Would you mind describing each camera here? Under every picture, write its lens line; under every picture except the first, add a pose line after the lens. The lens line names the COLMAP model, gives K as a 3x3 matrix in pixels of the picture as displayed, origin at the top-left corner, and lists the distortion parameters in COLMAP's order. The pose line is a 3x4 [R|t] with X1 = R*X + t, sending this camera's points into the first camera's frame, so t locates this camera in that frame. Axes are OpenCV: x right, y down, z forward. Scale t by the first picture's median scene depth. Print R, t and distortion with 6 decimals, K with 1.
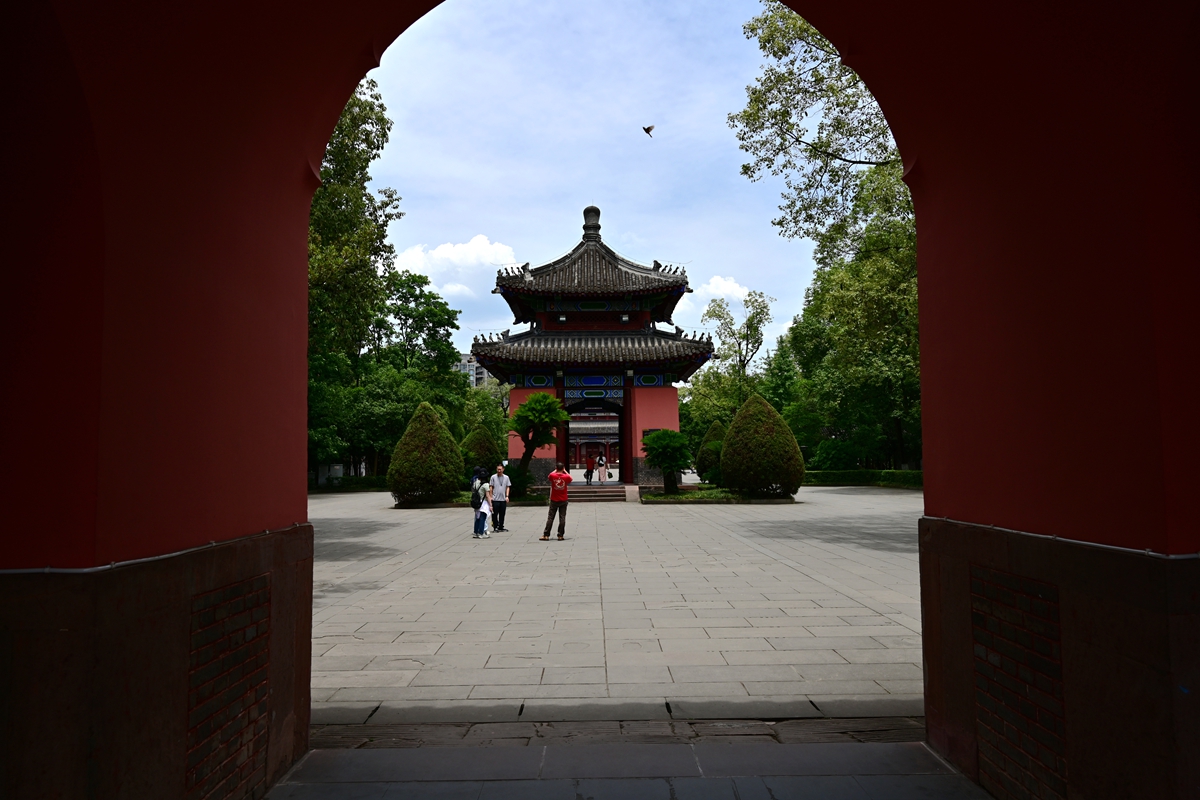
lens RADIAL K [[827.3, 0, 601.1], [0, 827.3, 398.7], [0, 0, 1]] dist [-0.003978, 0.000134]
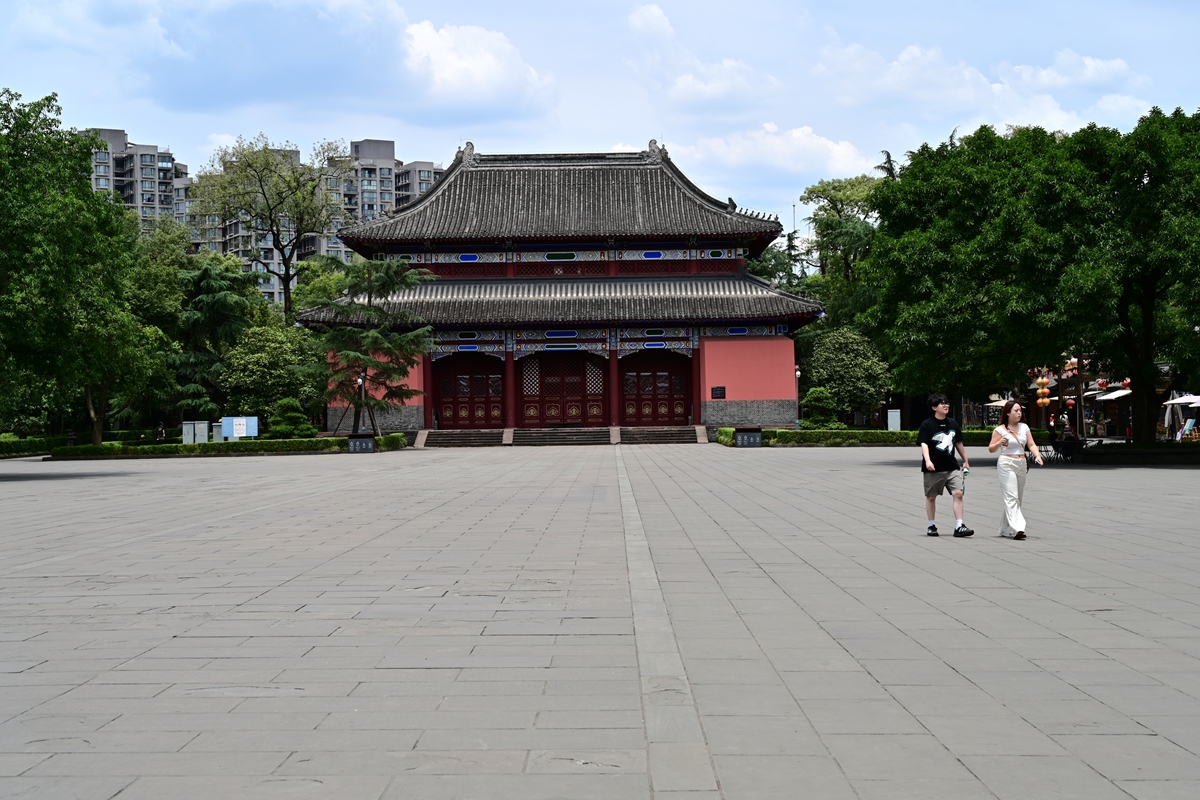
lens RADIAL K [[1695.4, 0, 601.2], [0, 1695.4, 401.8], [0, 0, 1]] dist [-0.108008, 0.000000]
pose [[0.999892, -0.003139, -0.014330, 0.044052], [0.003928, 0.998458, 0.055379, 0.139290], [0.014134, -0.055429, 0.998363, 1.556472]]
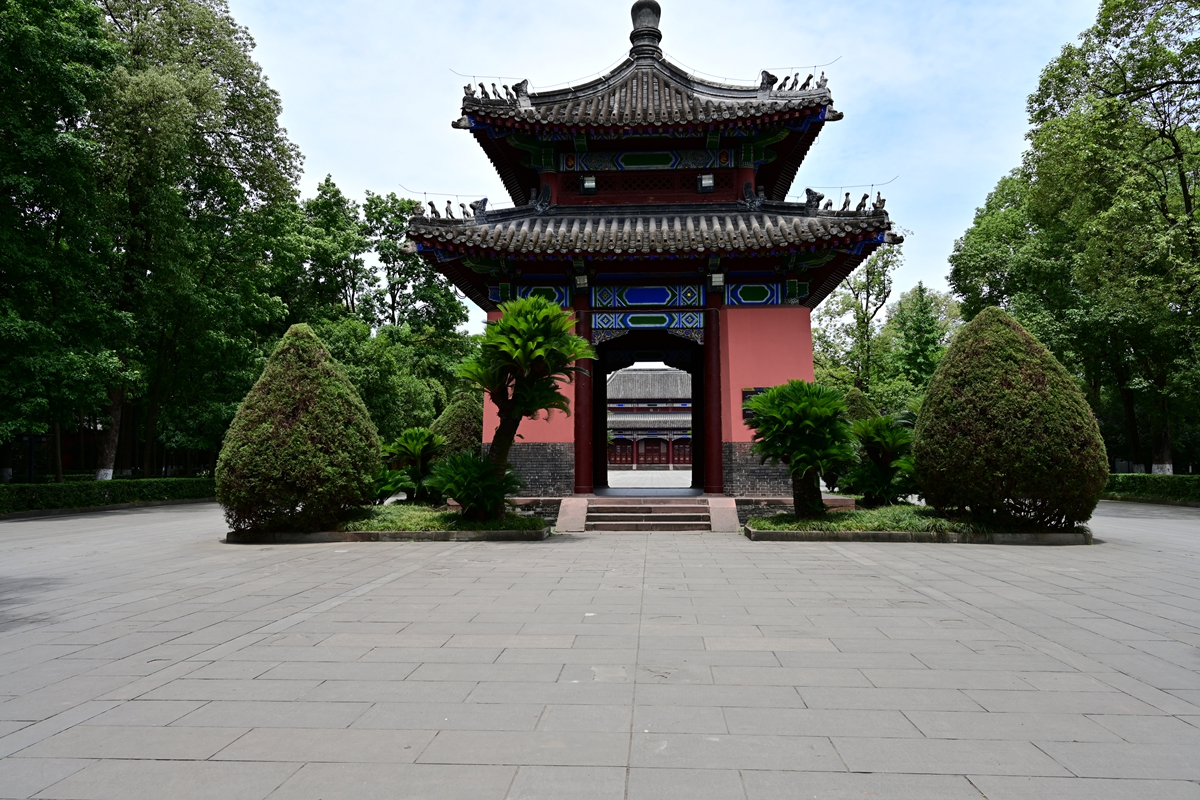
lens RADIAL K [[874.4, 0, 598.8], [0, 874.4, 399.3], [0, 0, 1]] dist [0.001250, -0.002593]
pose [[0.997296, 0.002783, -0.073431, 0.001360], [-0.002630, 0.999994, 0.002188, 0.042577], [0.073436, -0.001989, 0.997298, 0.448352]]
